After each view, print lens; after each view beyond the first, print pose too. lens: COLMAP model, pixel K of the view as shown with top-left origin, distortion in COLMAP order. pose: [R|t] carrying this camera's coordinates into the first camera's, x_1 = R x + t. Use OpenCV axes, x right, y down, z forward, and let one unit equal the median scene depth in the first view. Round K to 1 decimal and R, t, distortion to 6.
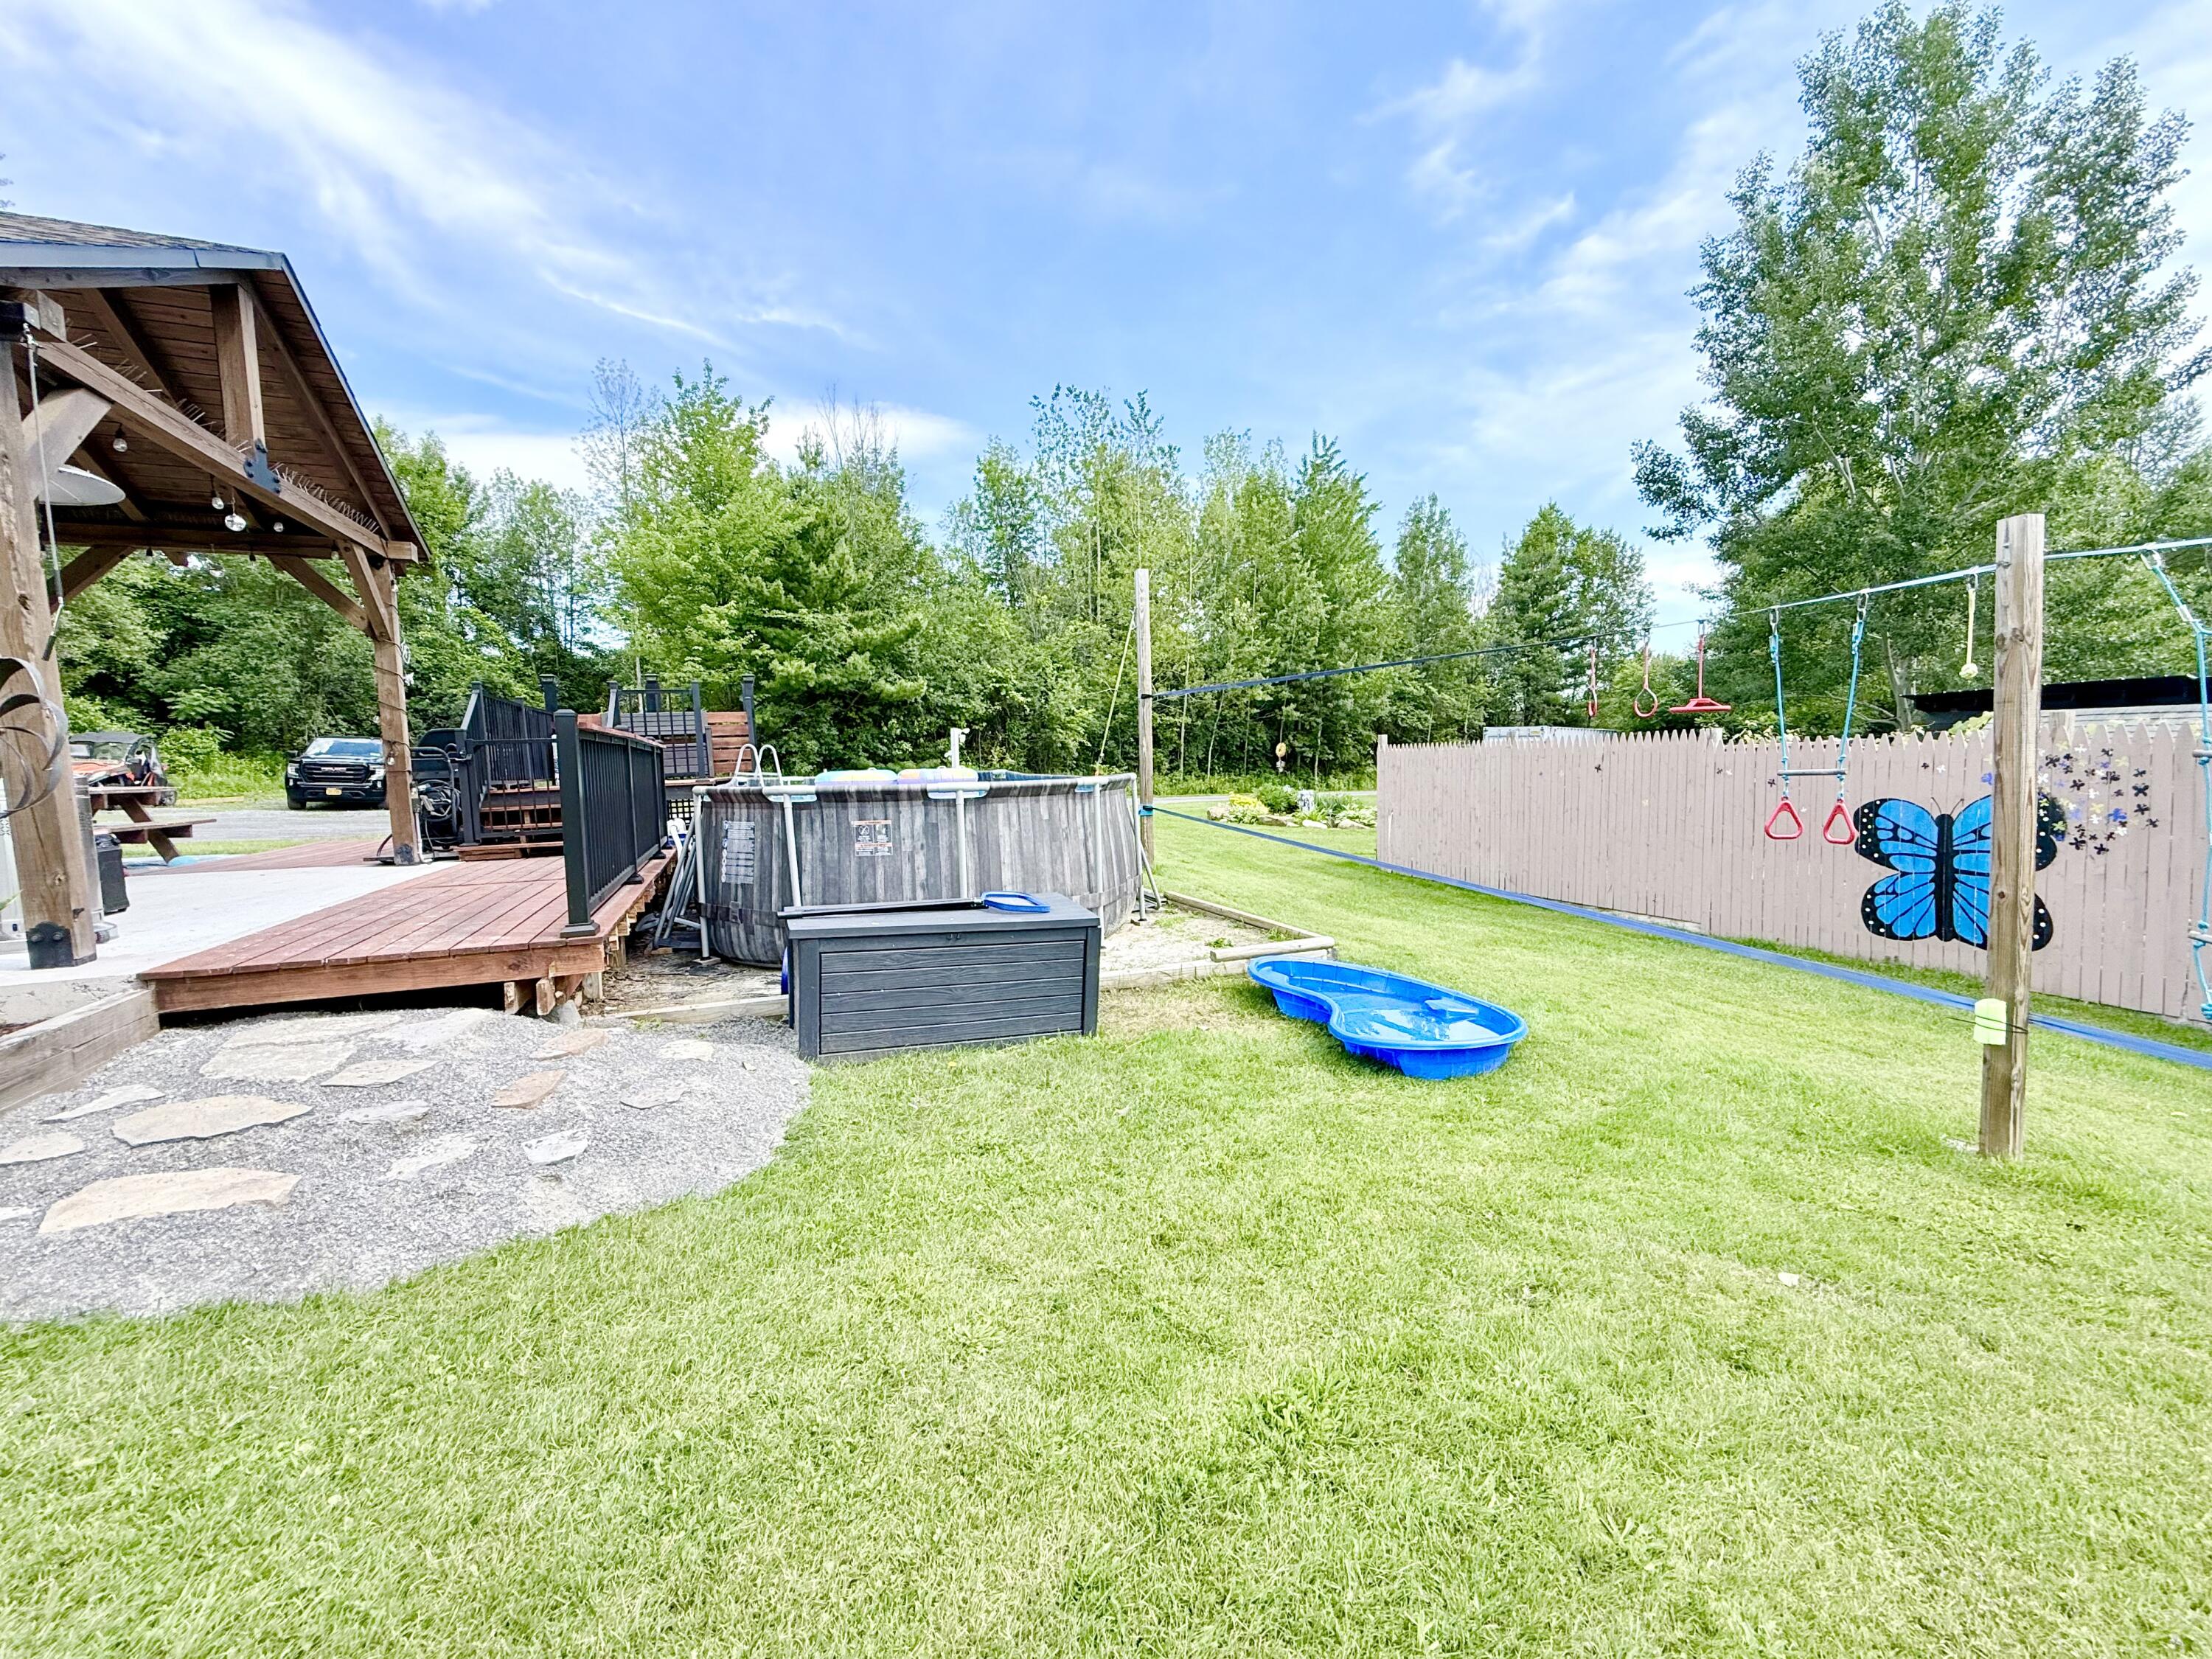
lens RADIAL K [[904.6, 0, 1110.0], [0, 904.6, 826.9], [0, 0, 1]] dist [0.000289, -0.000225]
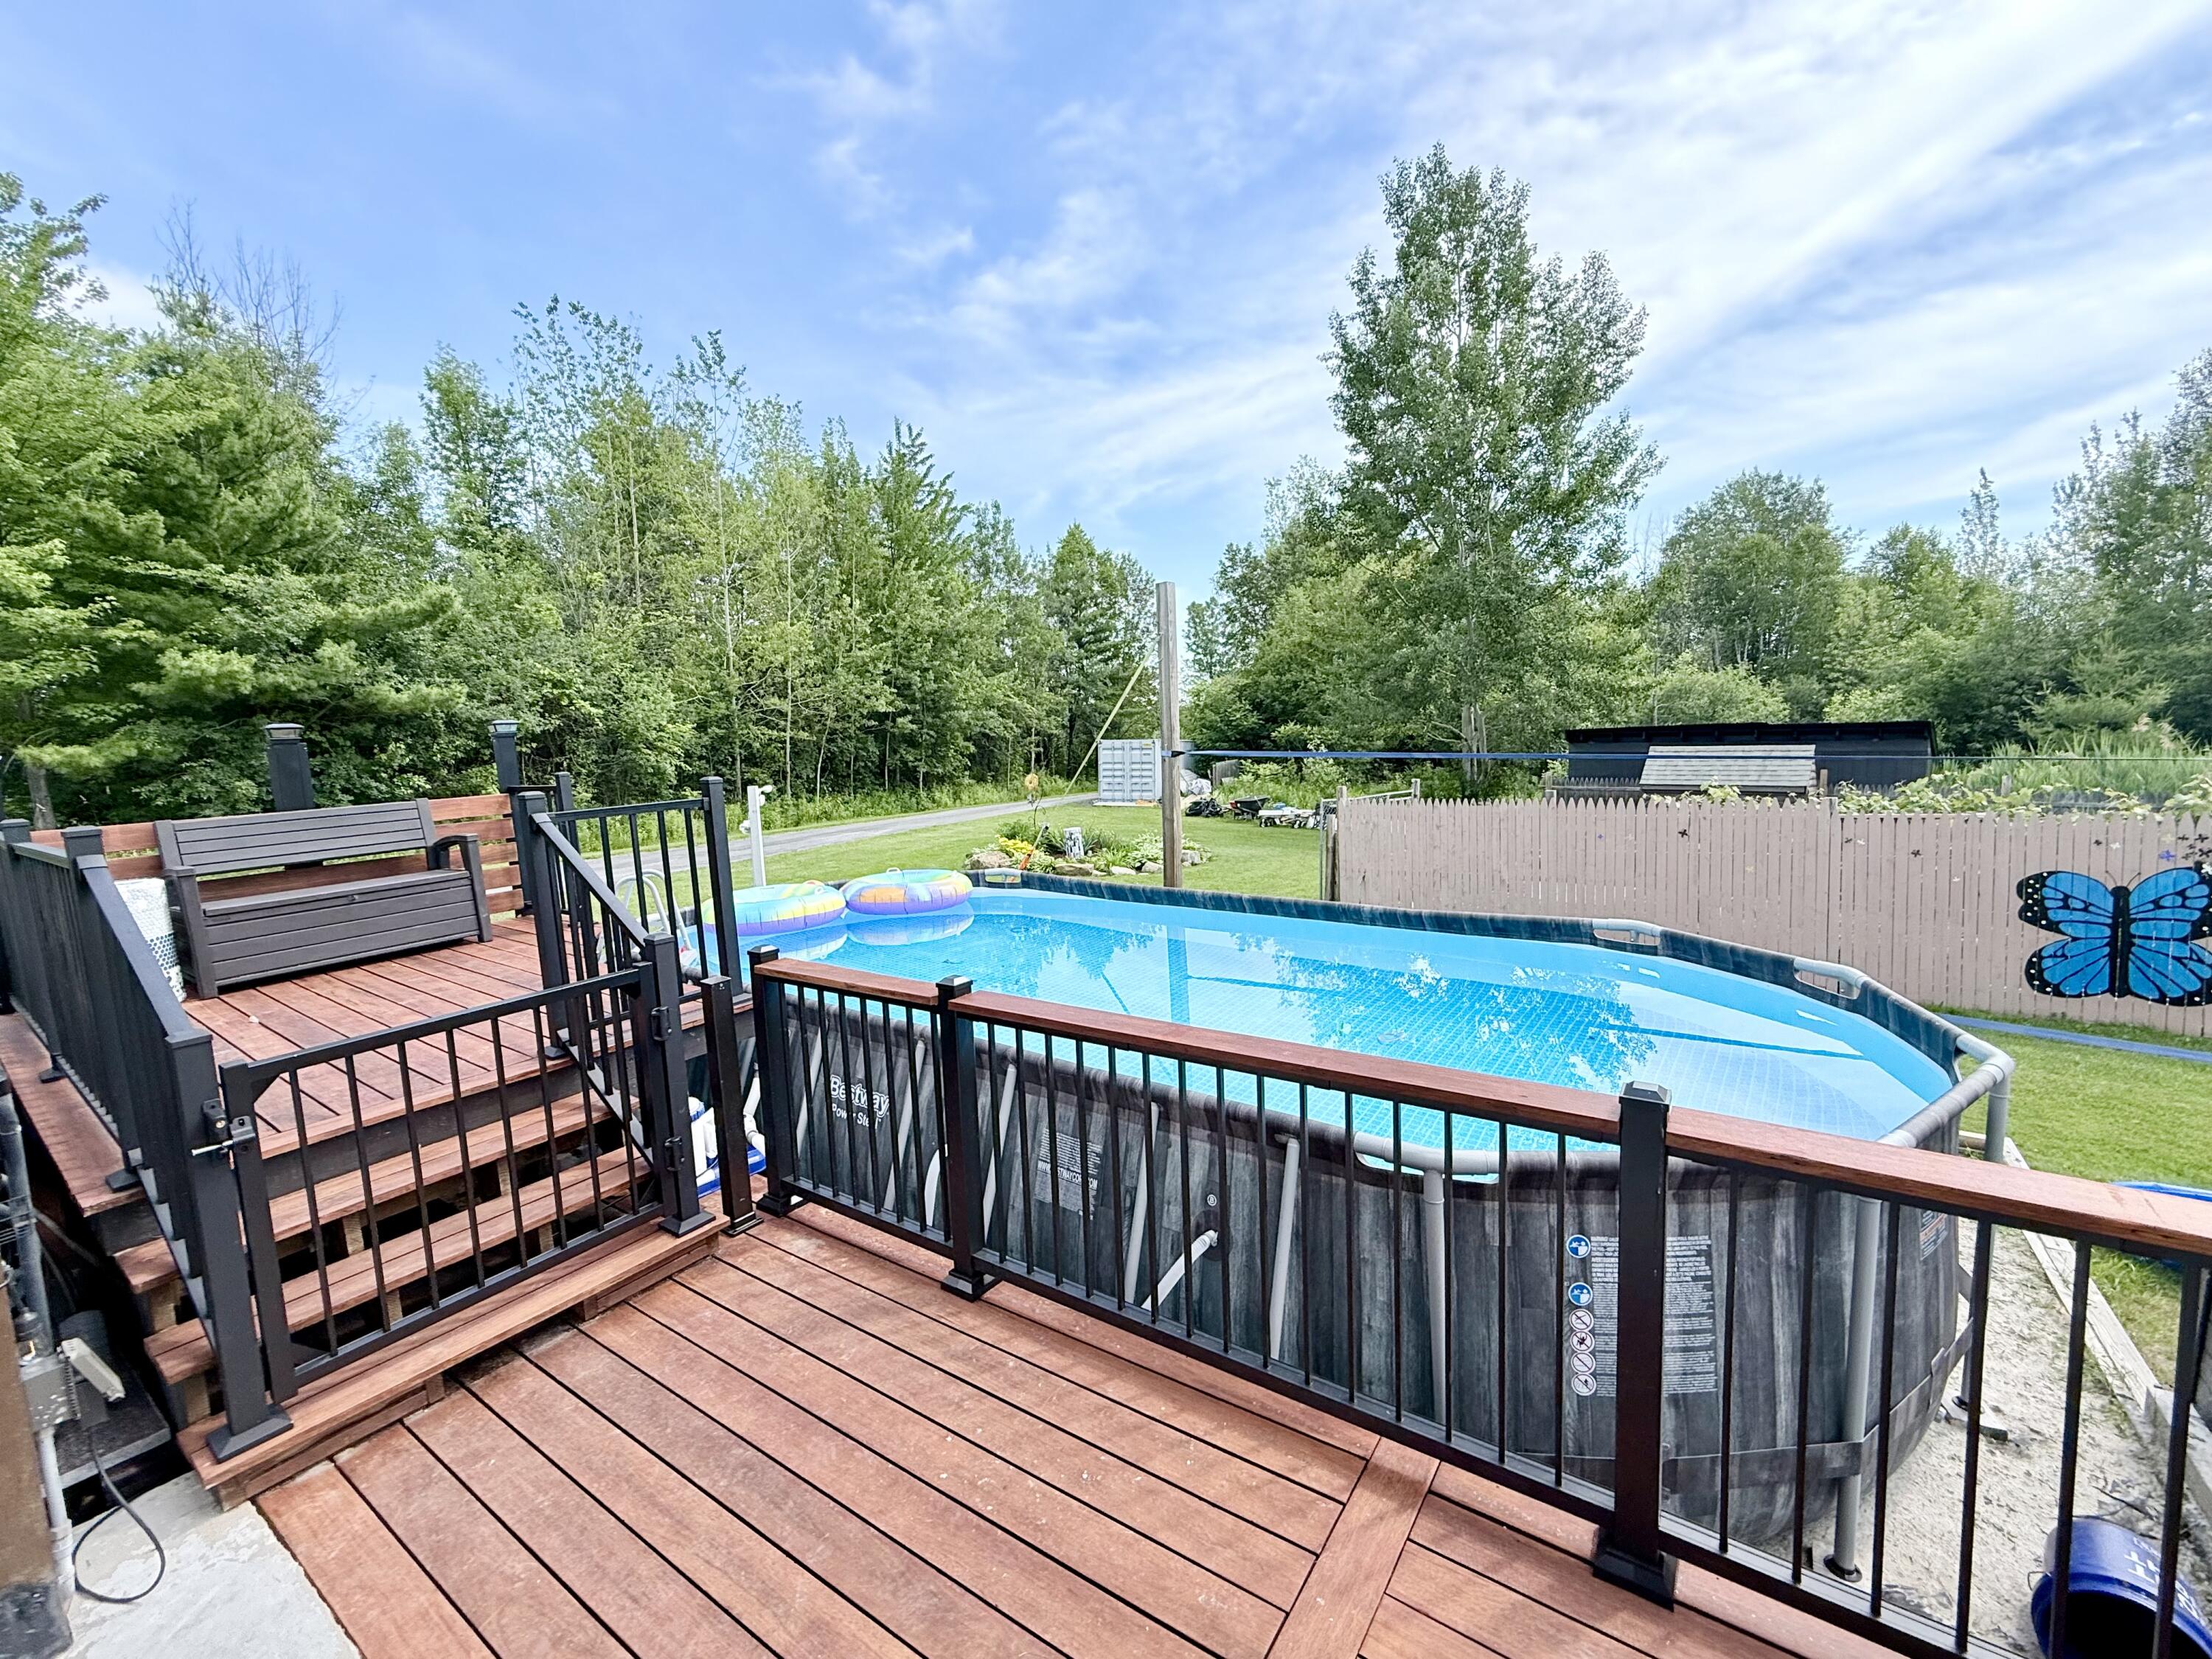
lens RADIAL K [[904.6, 0, 1110.0], [0, 904.6, 826.9], [0, 0, 1]] dist [0.000289, -0.000225]
pose [[0.840281, -0.061886, 0.538607, -0.166155], [0.059226, 0.997996, 0.022271, -0.042268], [-0.538906, 0.013185, 0.842263, 0.164302]]
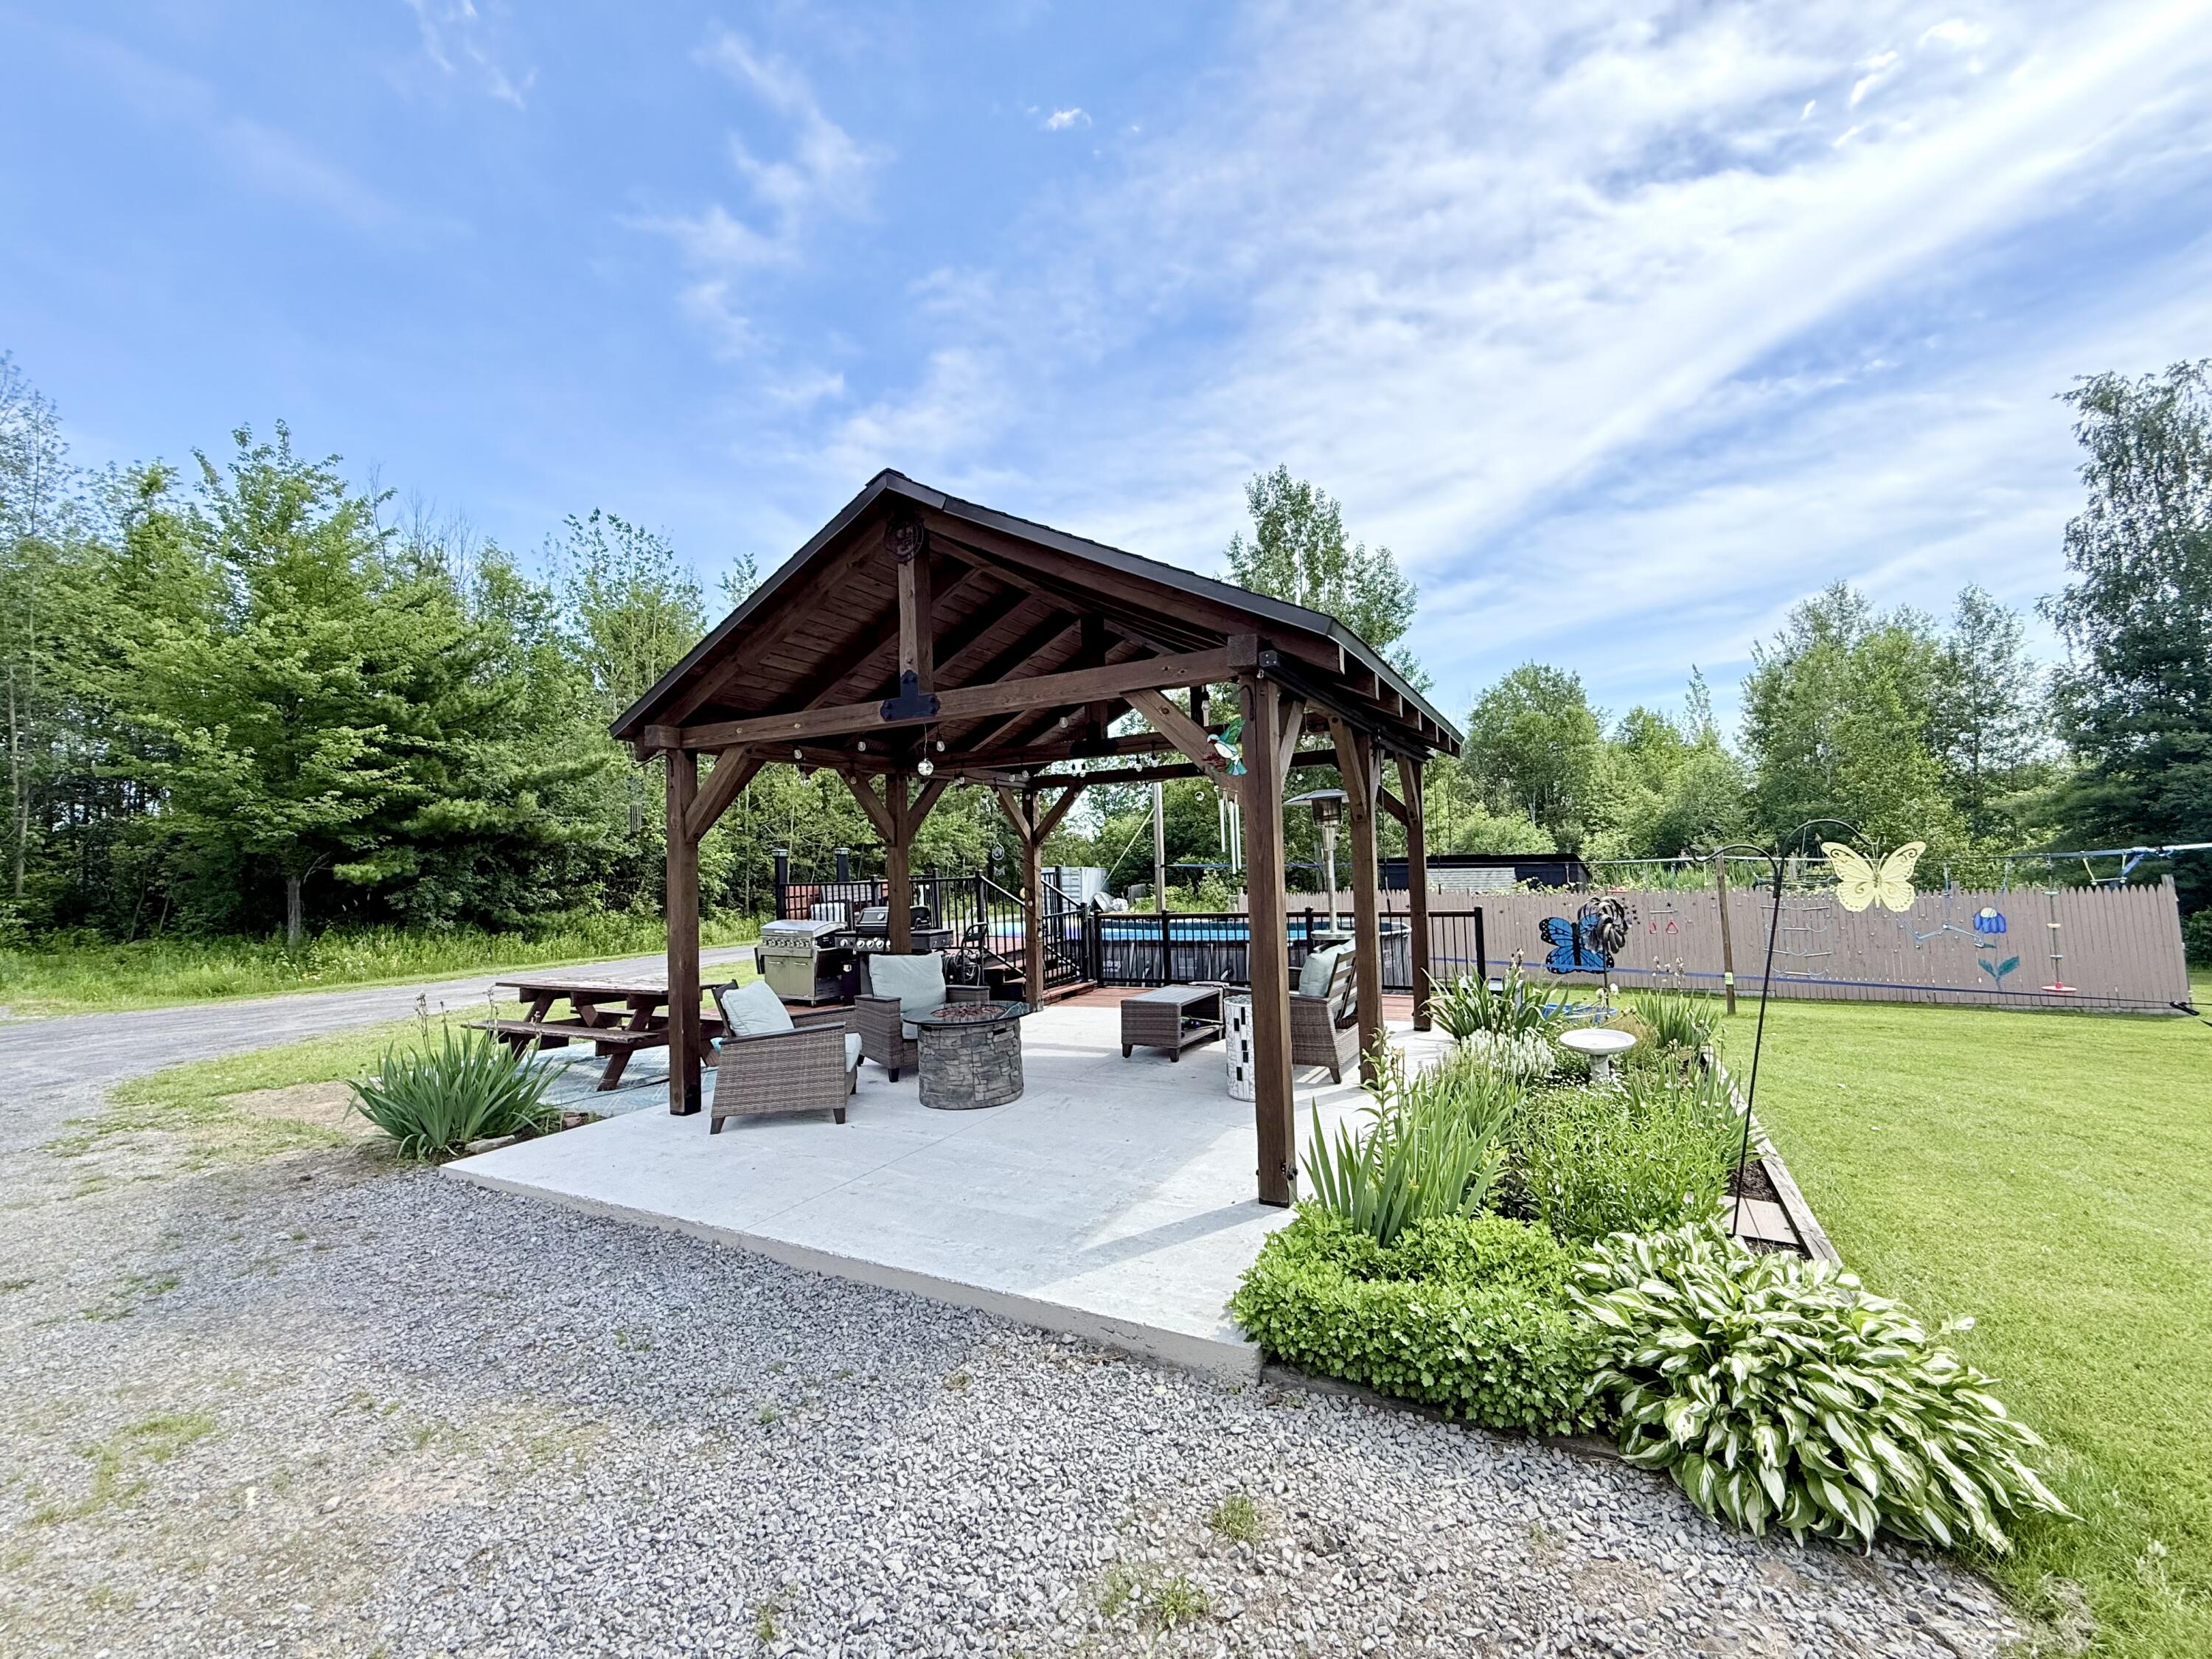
lens RADIAL K [[900.2, 0, 1106.0], [0, 900.2, 829.5], [0, 0, 1]] dist [0.000471, -0.000253]
pose [[0.765604, 0.022576, 0.642915, -0.400660], [0.065890, 0.991376, -0.113276, -0.016987], [-0.639928, 0.129086, 0.757515, -0.030126]]
